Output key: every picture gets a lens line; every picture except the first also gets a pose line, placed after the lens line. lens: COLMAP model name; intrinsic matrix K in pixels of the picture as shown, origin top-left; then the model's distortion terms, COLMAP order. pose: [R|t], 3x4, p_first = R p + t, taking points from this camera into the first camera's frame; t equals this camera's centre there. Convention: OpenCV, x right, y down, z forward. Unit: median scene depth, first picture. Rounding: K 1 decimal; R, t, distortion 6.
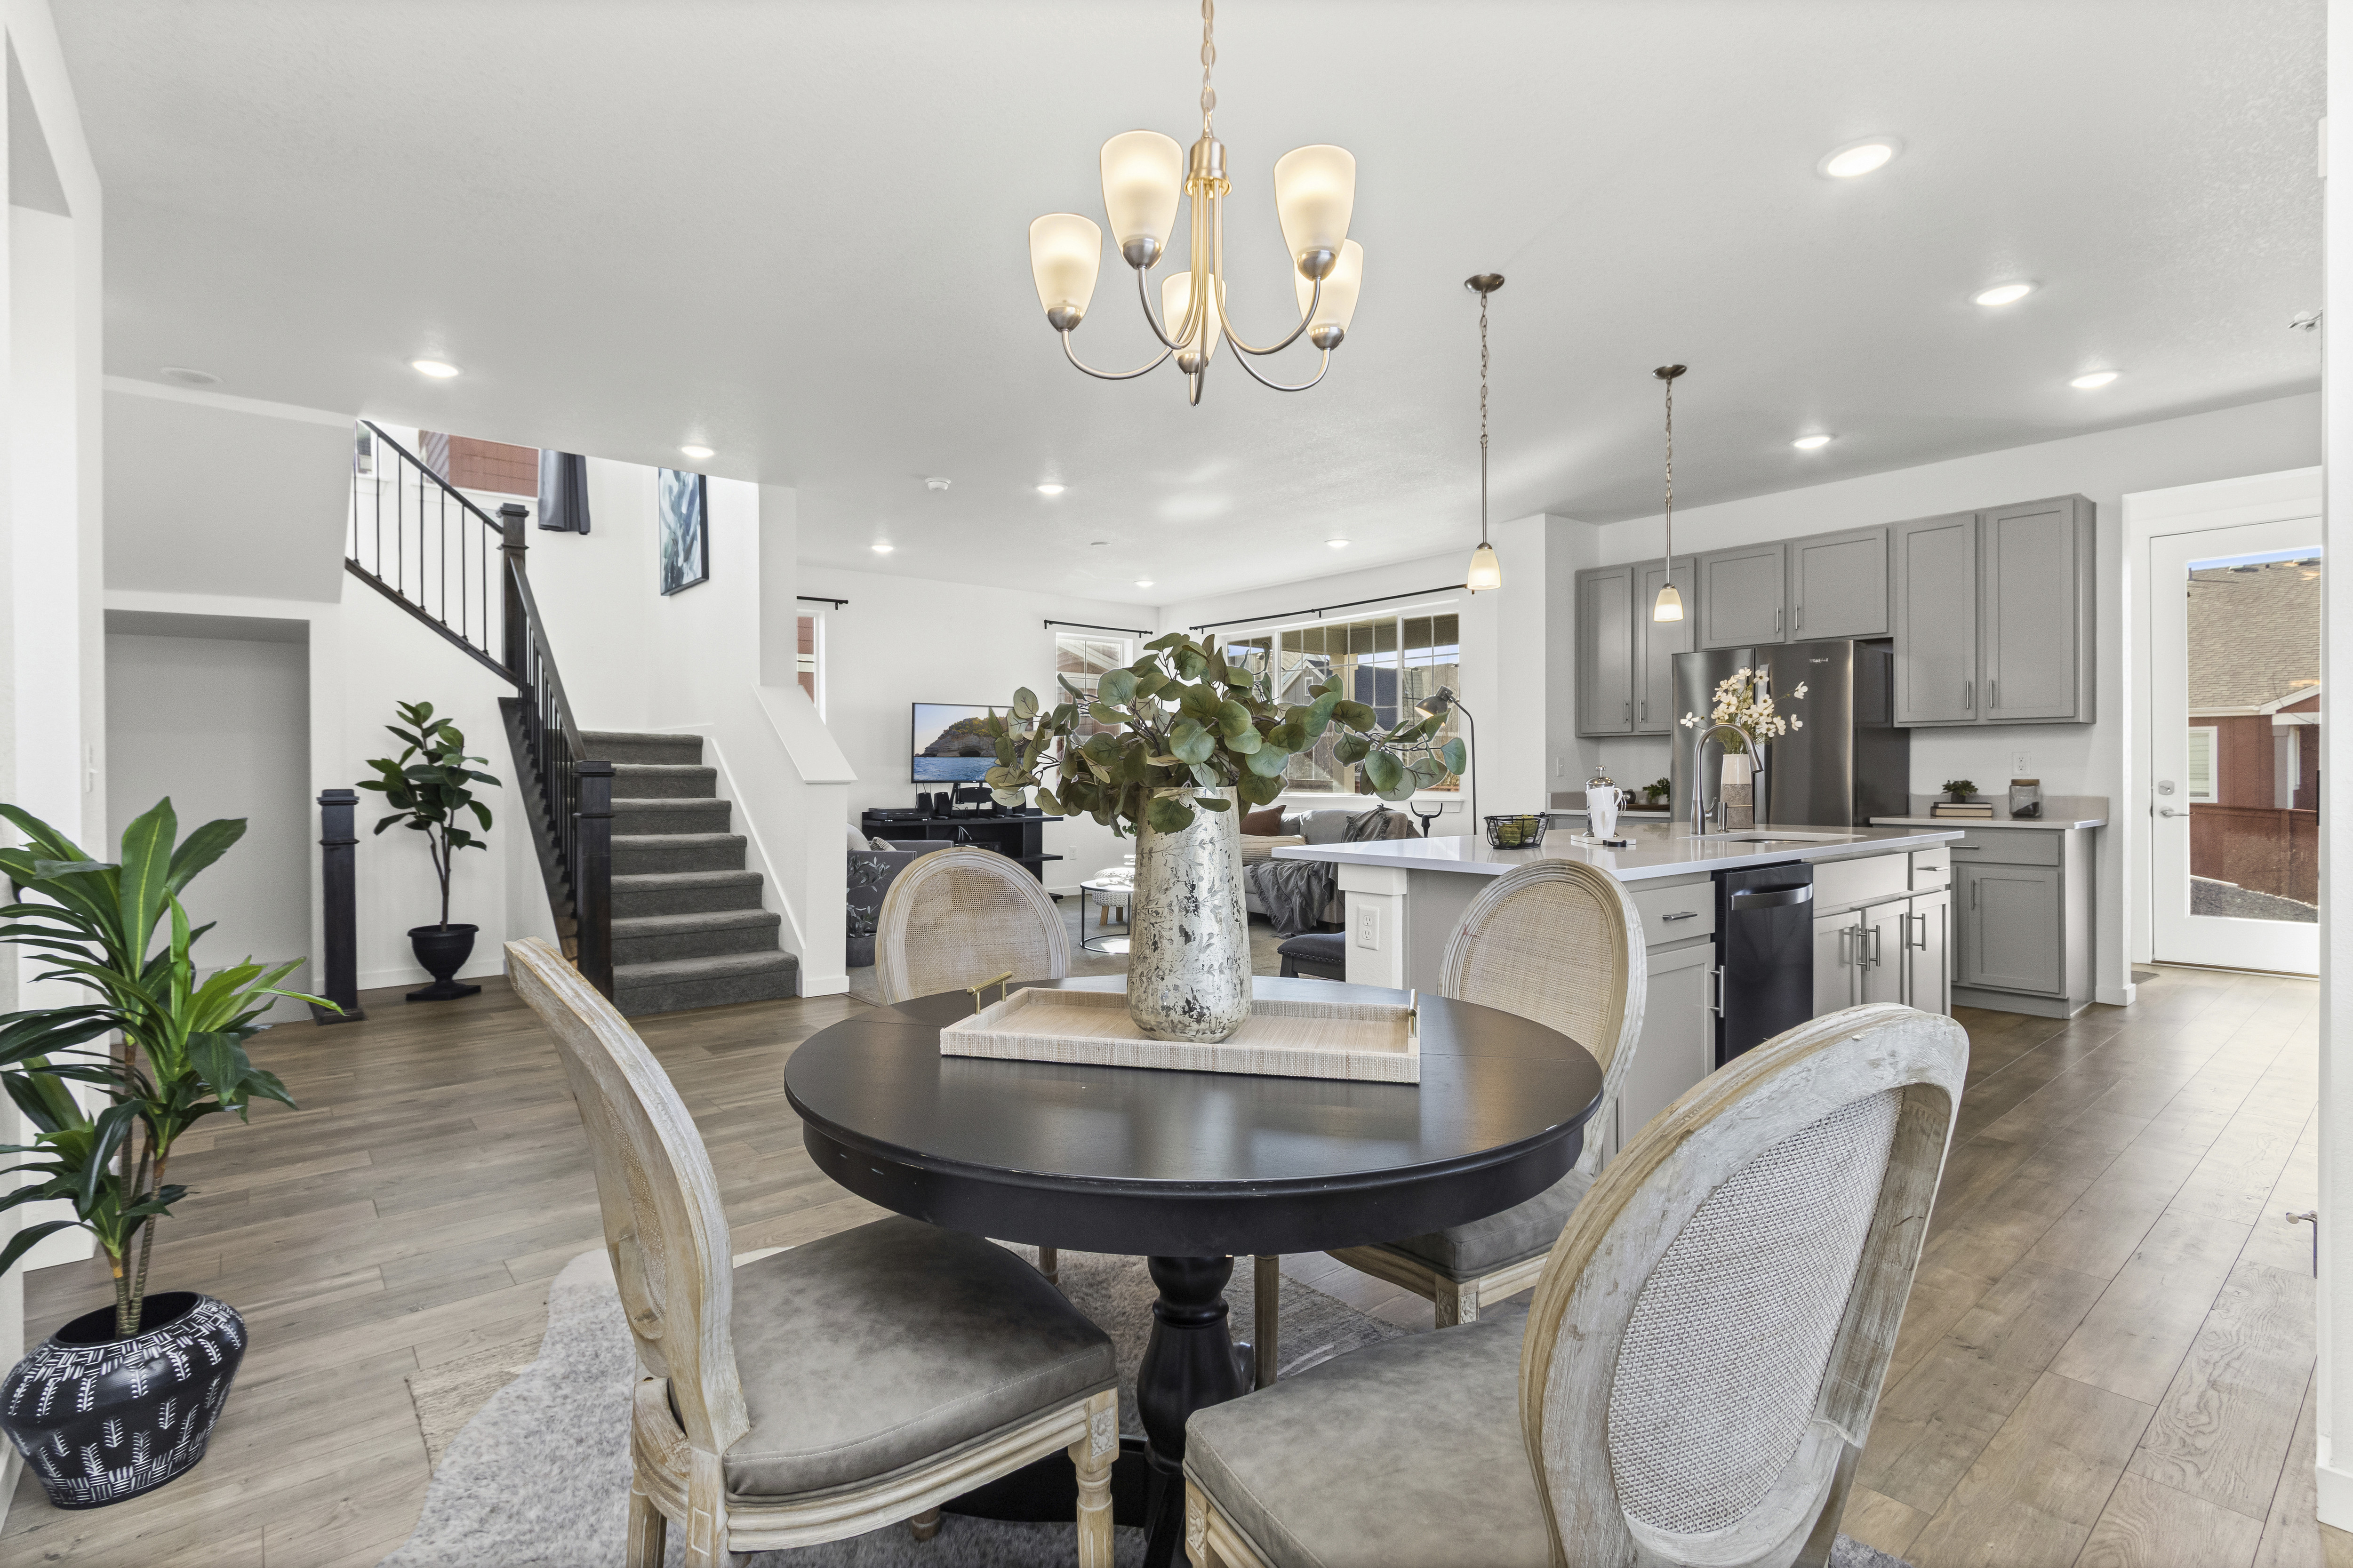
lens RADIAL K [[1104.3, 0, 1139.8], [0, 1104.3, 779.3], [0, 0, 1]] dist [0.002168, 0.000405]
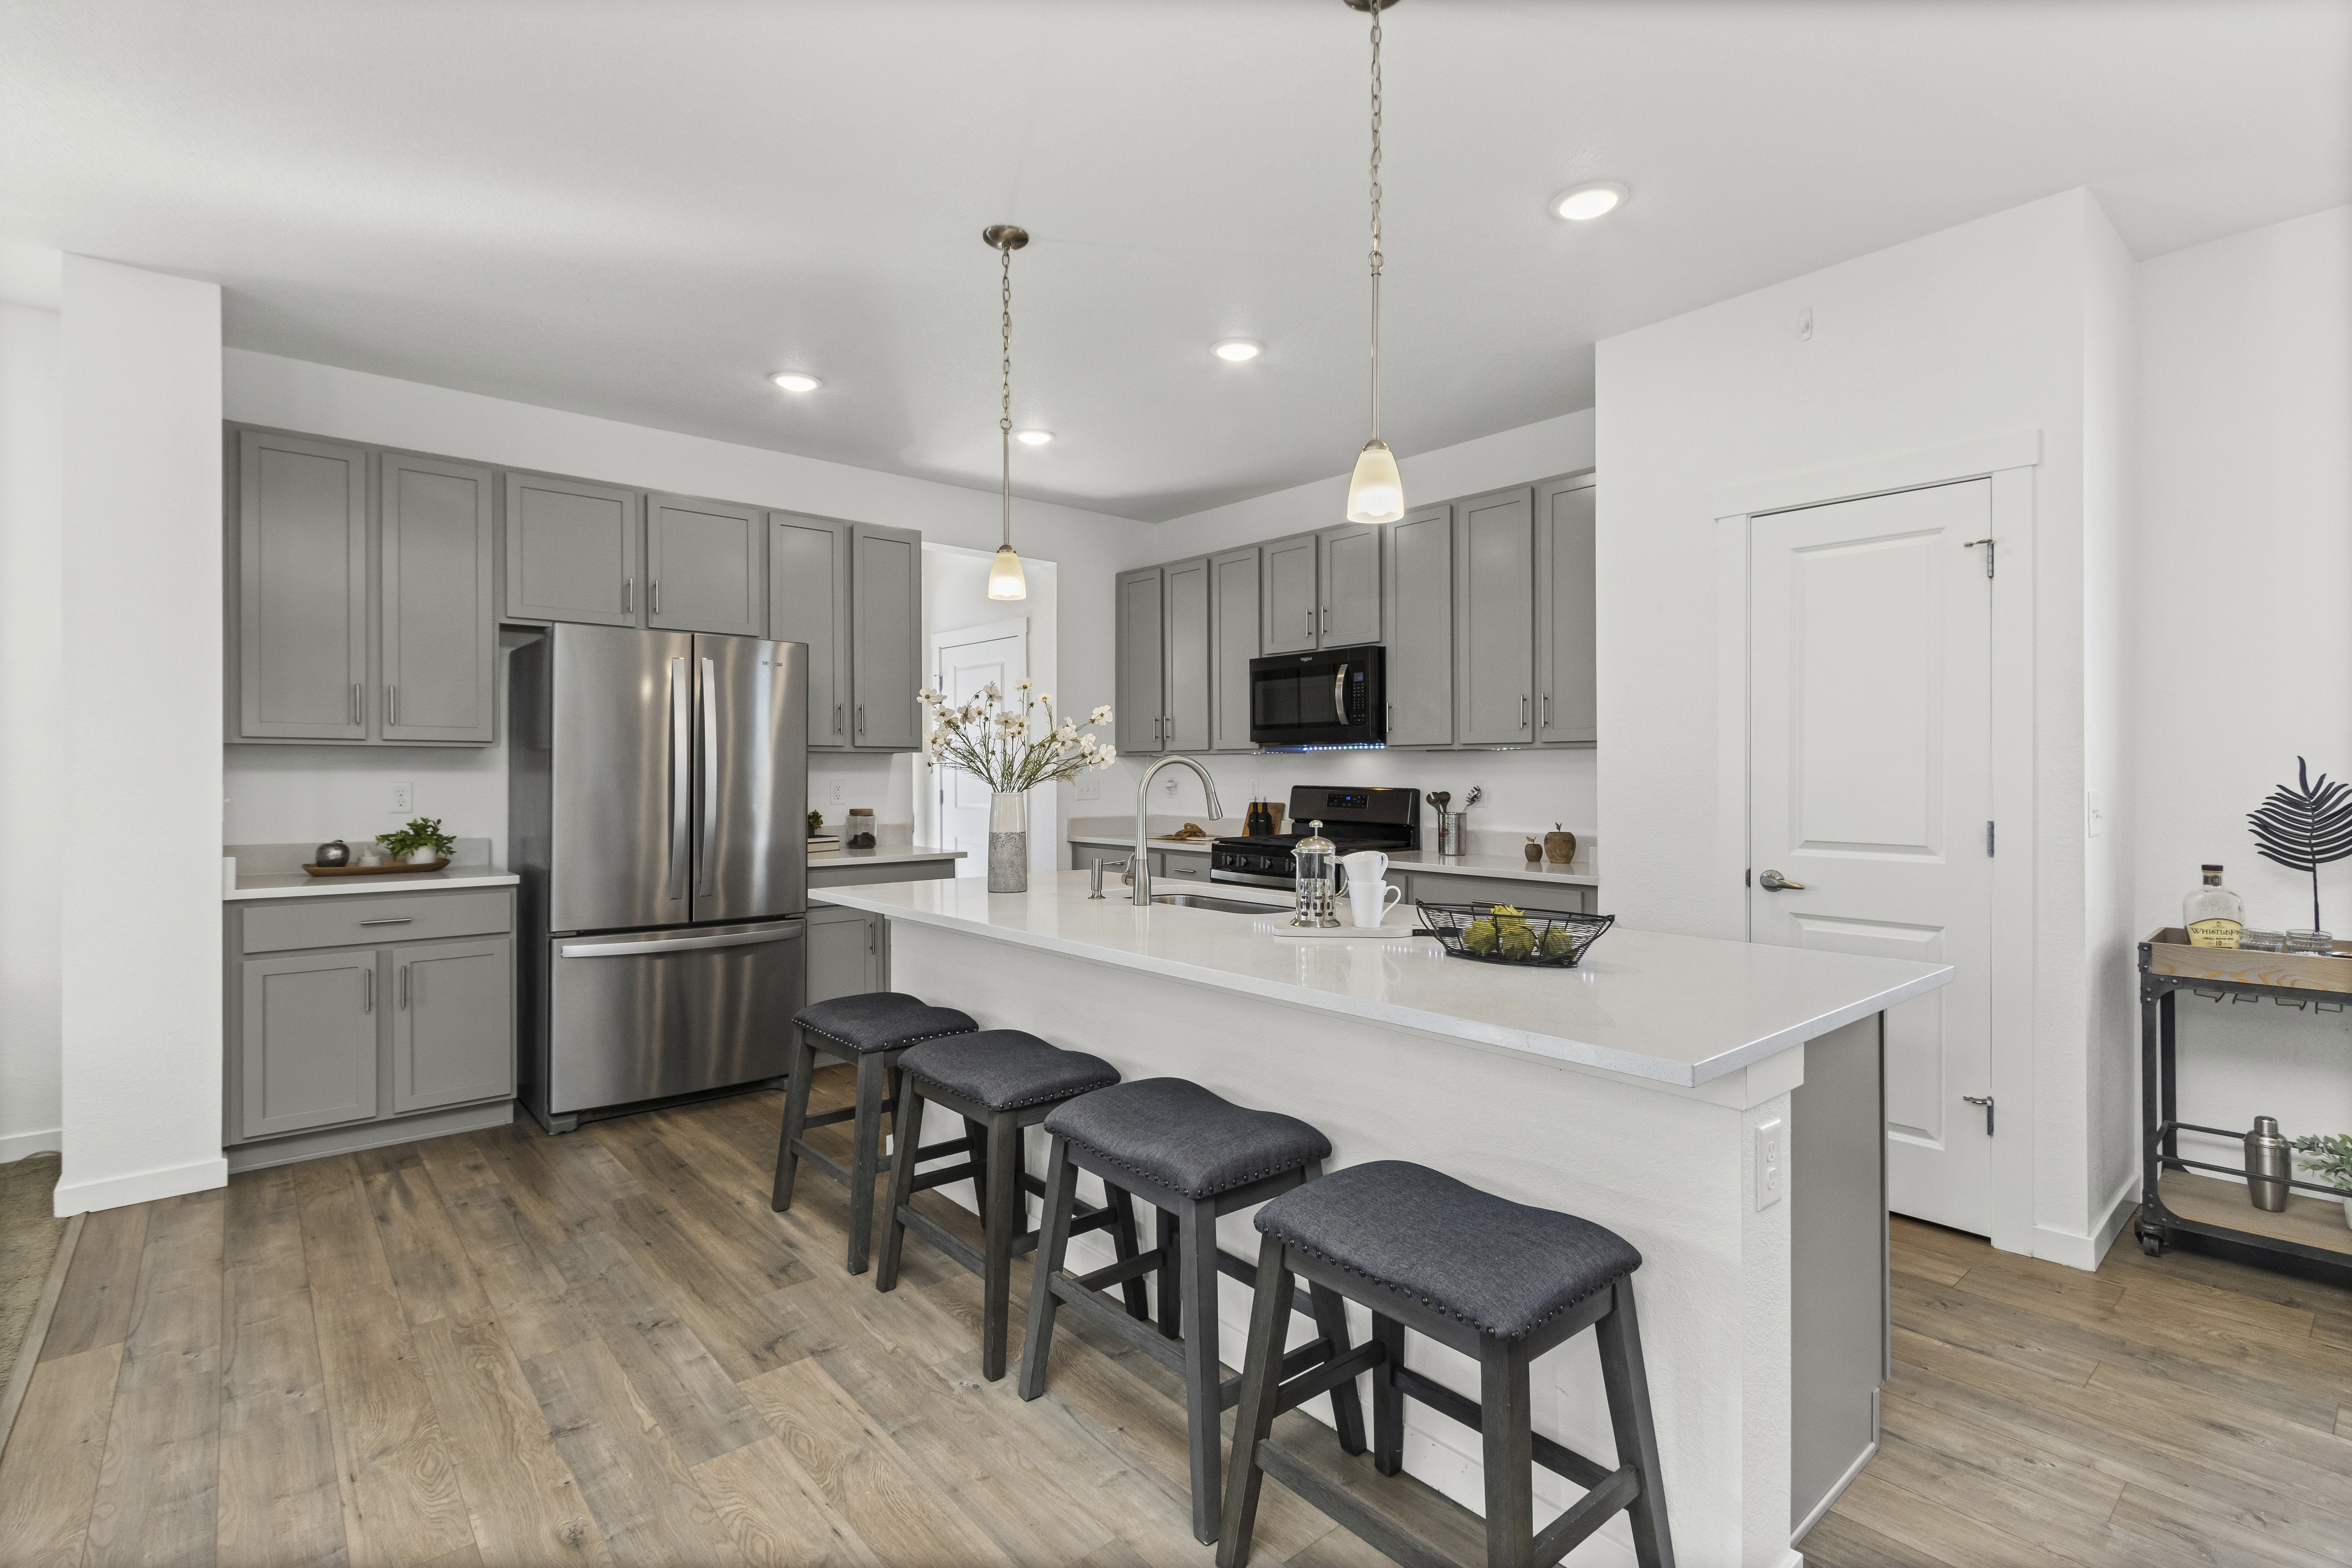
lens RADIAL K [[1103.9, 0, 1180.5], [0, 1103.9, 775.8], [0, 0, 1]] dist [0.002168, 0.000405]
pose [[-0.008707, 0.001352, 0.999961, -0.169524], [0.005525, 0.999984, -0.001304, -0.024549], [-0.999947, 0.005514, -0.008714, 0.689795]]
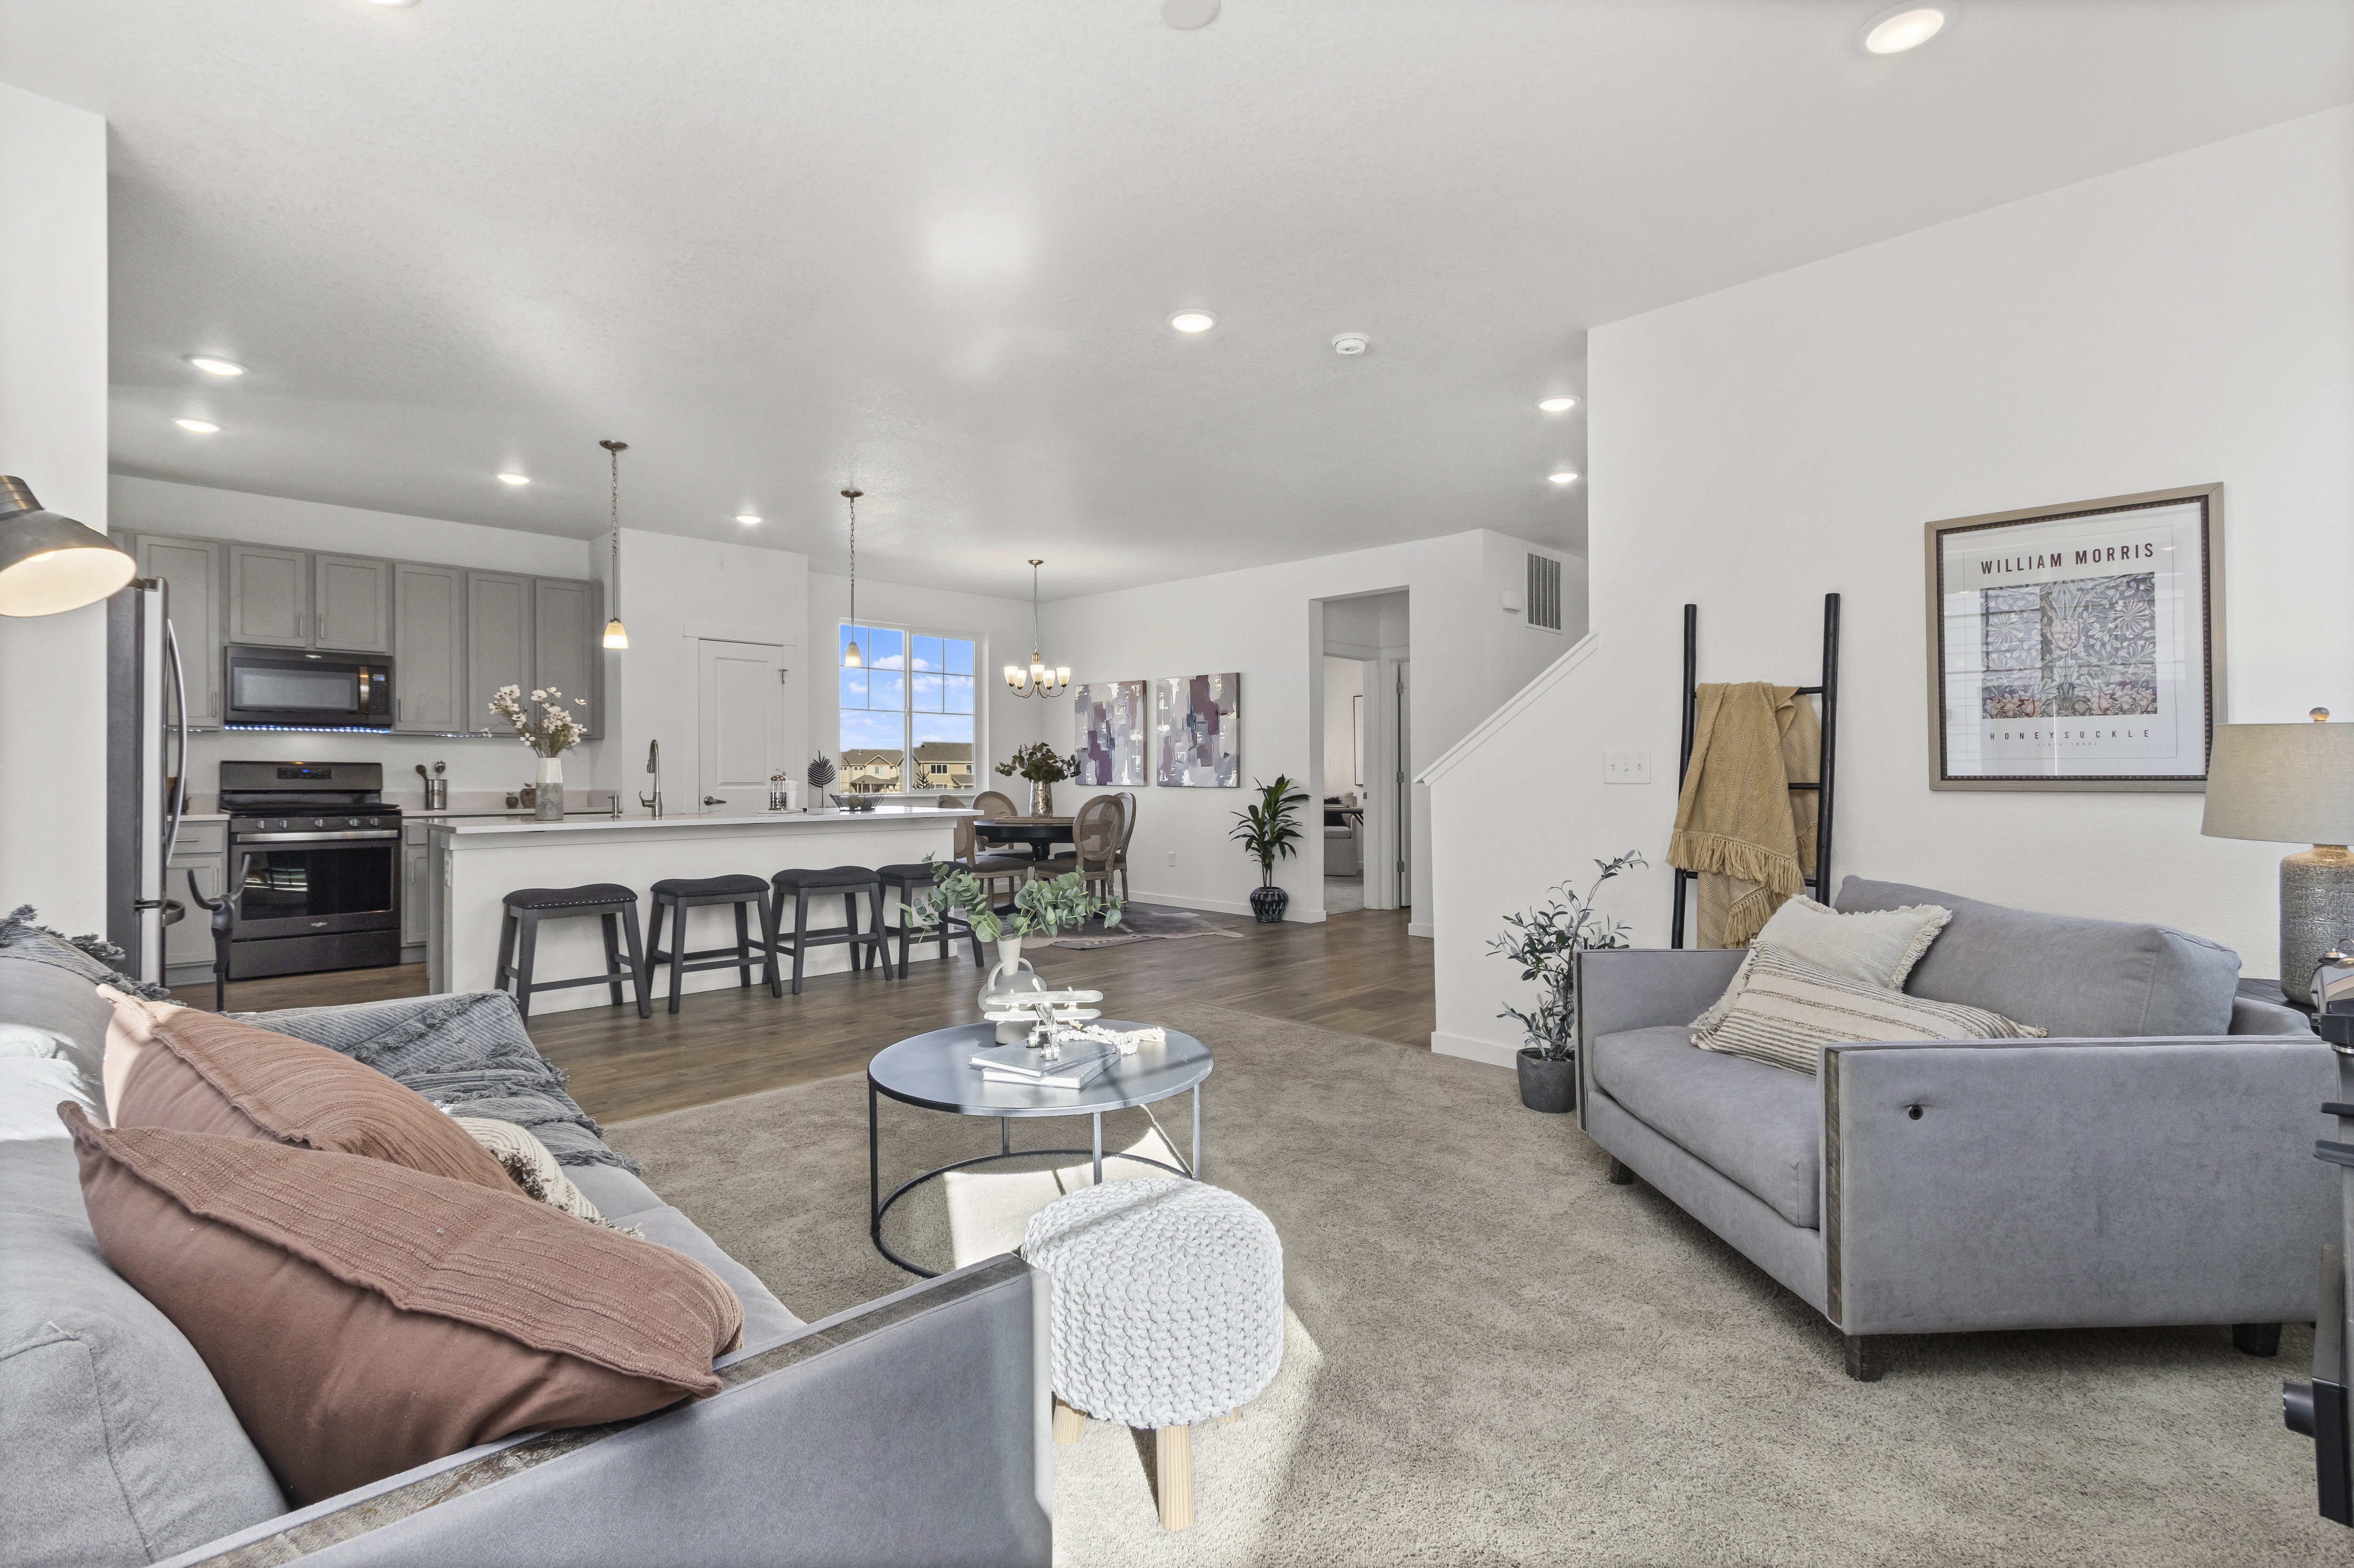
lens RADIAL K [[1104.7, 0, 1169.5], [0, 1104.7, 773.6], [0, 0, 1]] dist [0.002168, 0.000405]
pose [[-0.996579, 0.002461, -0.082613, -0.034858], [0.001677, 0.999953, 0.009556, -0.012921], [0.082633, 0.009384, -0.996536, 1.732499]]
